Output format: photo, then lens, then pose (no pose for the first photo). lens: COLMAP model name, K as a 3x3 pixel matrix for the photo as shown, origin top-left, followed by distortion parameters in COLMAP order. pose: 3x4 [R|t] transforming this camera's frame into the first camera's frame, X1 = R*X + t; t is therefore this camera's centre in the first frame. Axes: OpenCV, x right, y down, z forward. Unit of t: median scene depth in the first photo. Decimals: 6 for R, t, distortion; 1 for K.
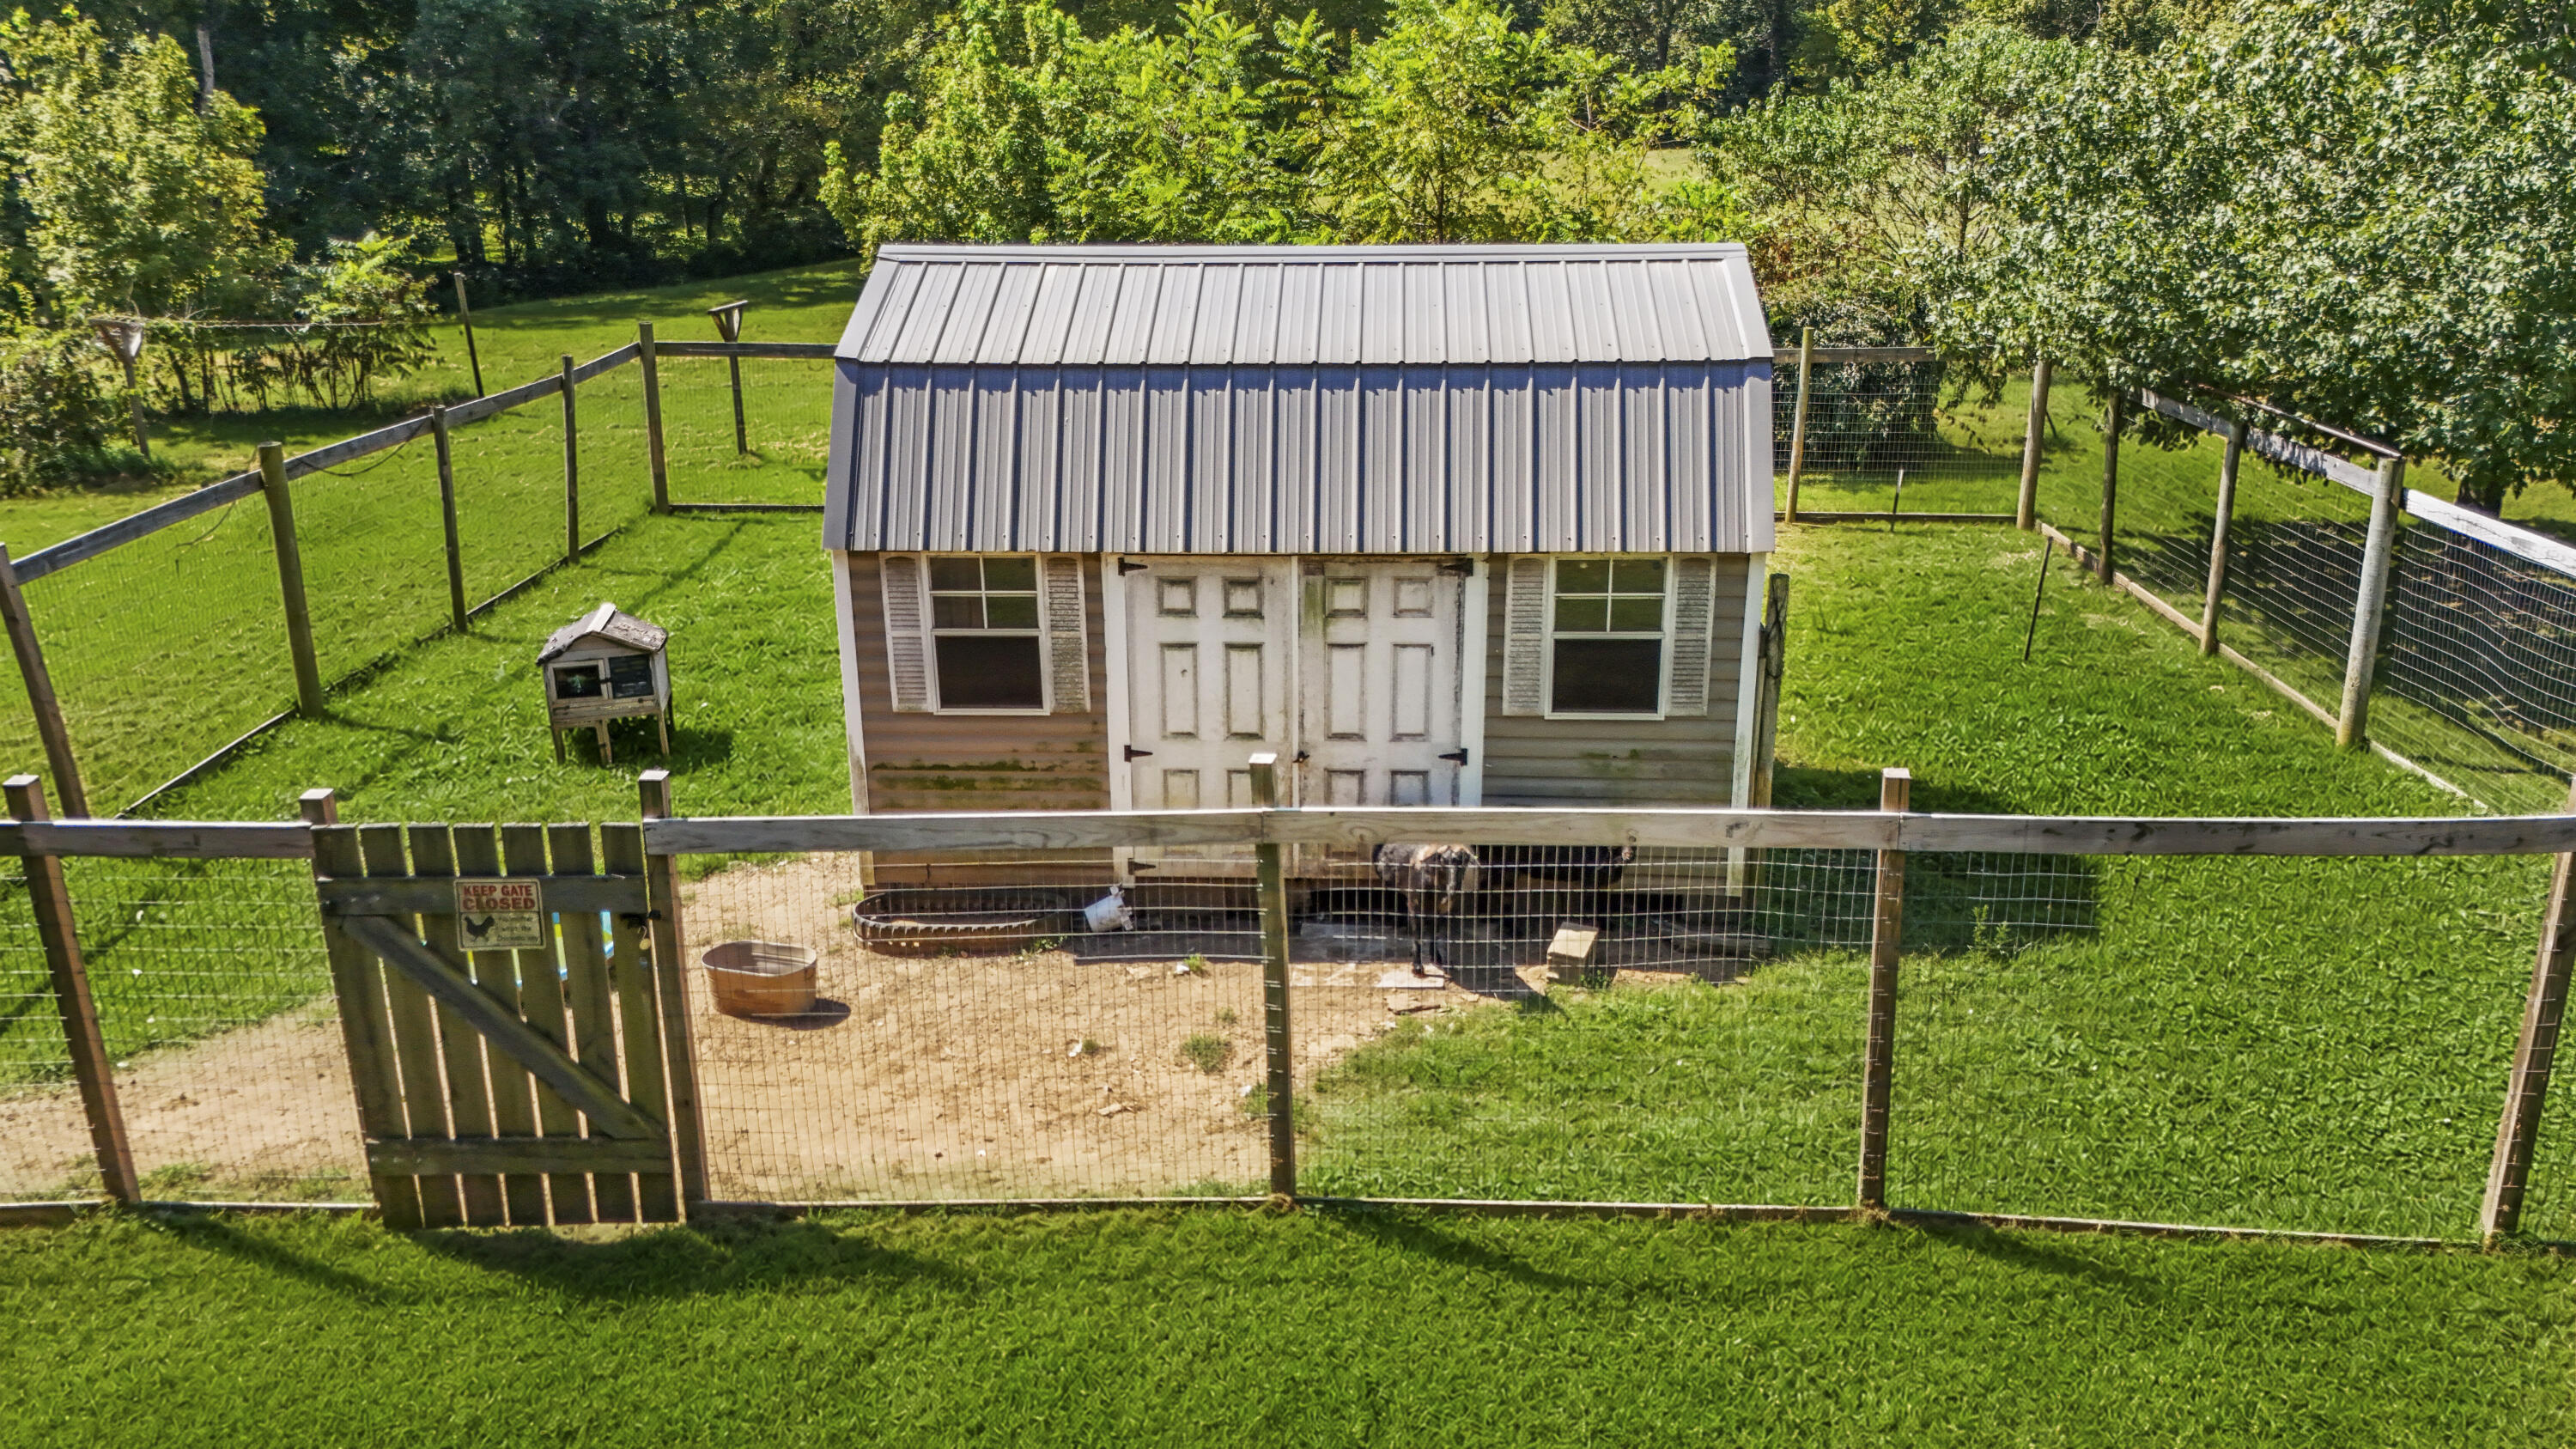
lens RADIAL K [[2040.8, 0, 1286.5], [0, 2040.8, 811.7], [0, 0, 1]] dist [0.064784, -0.104054]
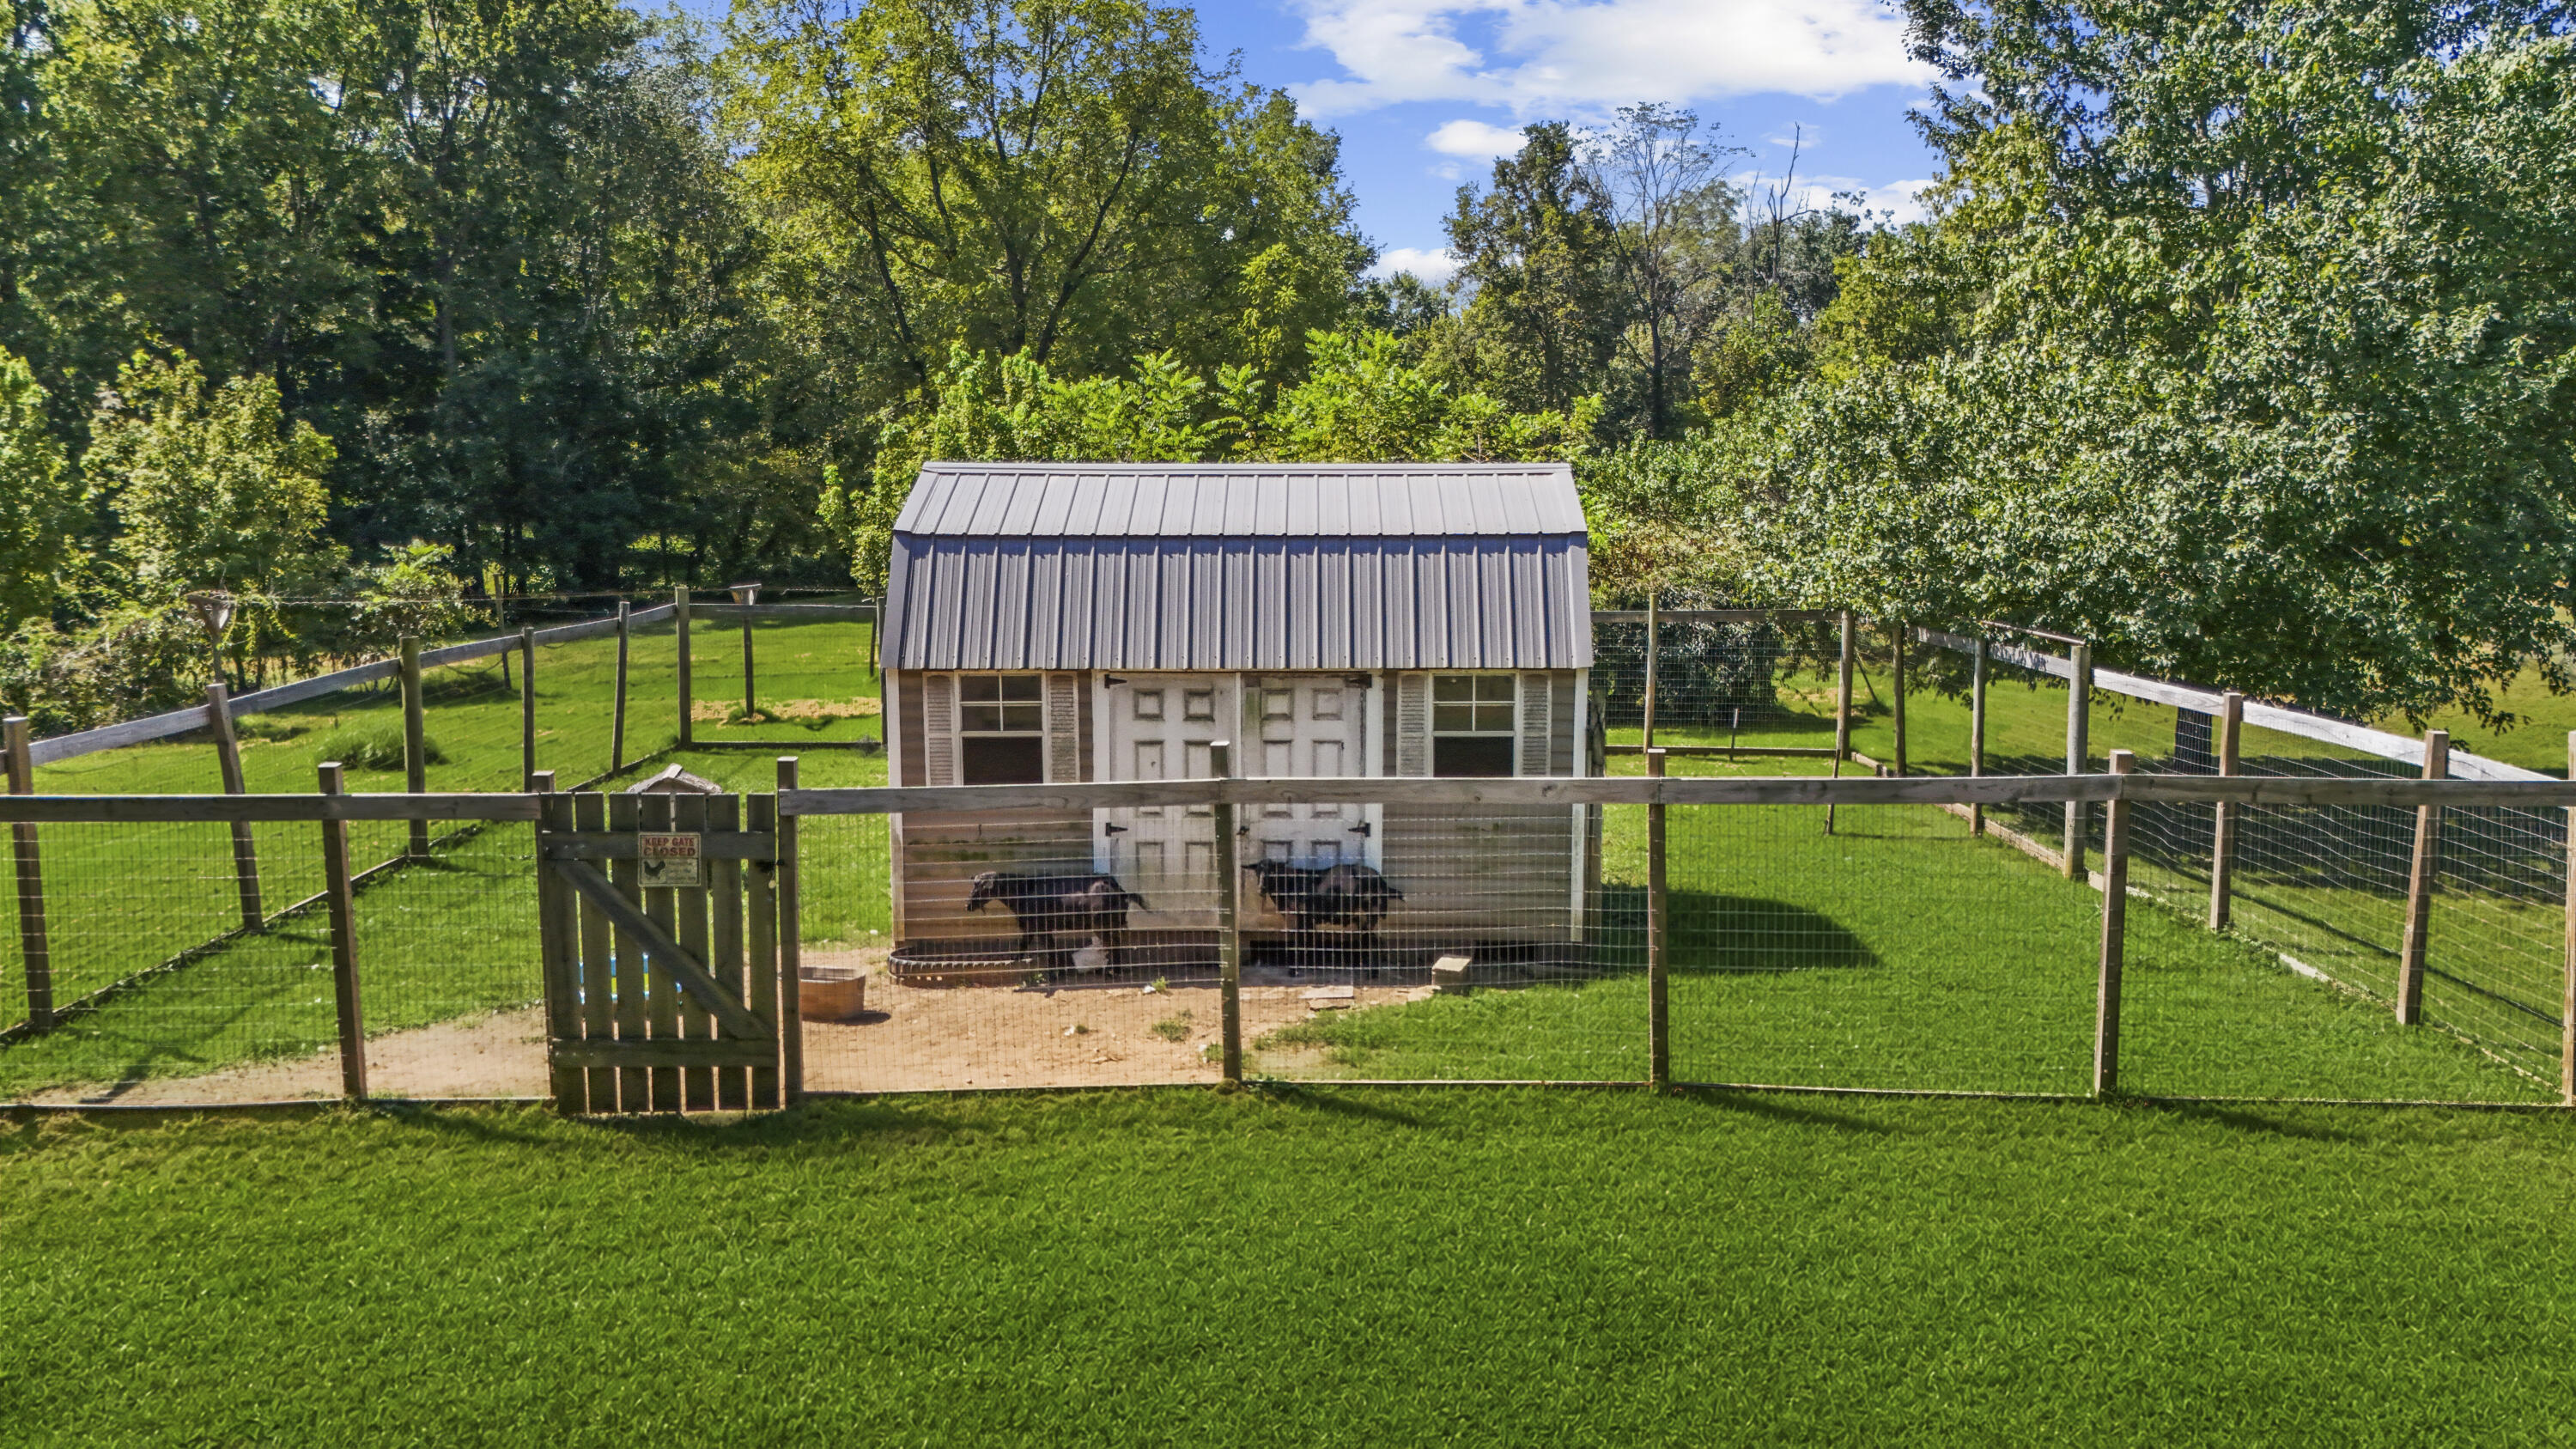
lens RADIAL K [[1835.9, 0, 1296.6], [0, 1835.9, 714.2], [0, 0, 1]] dist [0.073240, -0.172643]
pose [[0.999192, 0.001373, 0.040162, -0.005838], [0.006044, 0.982911, -0.183981, 0.120257], [-0.039728, 0.184075, 0.982109, -0.170026]]
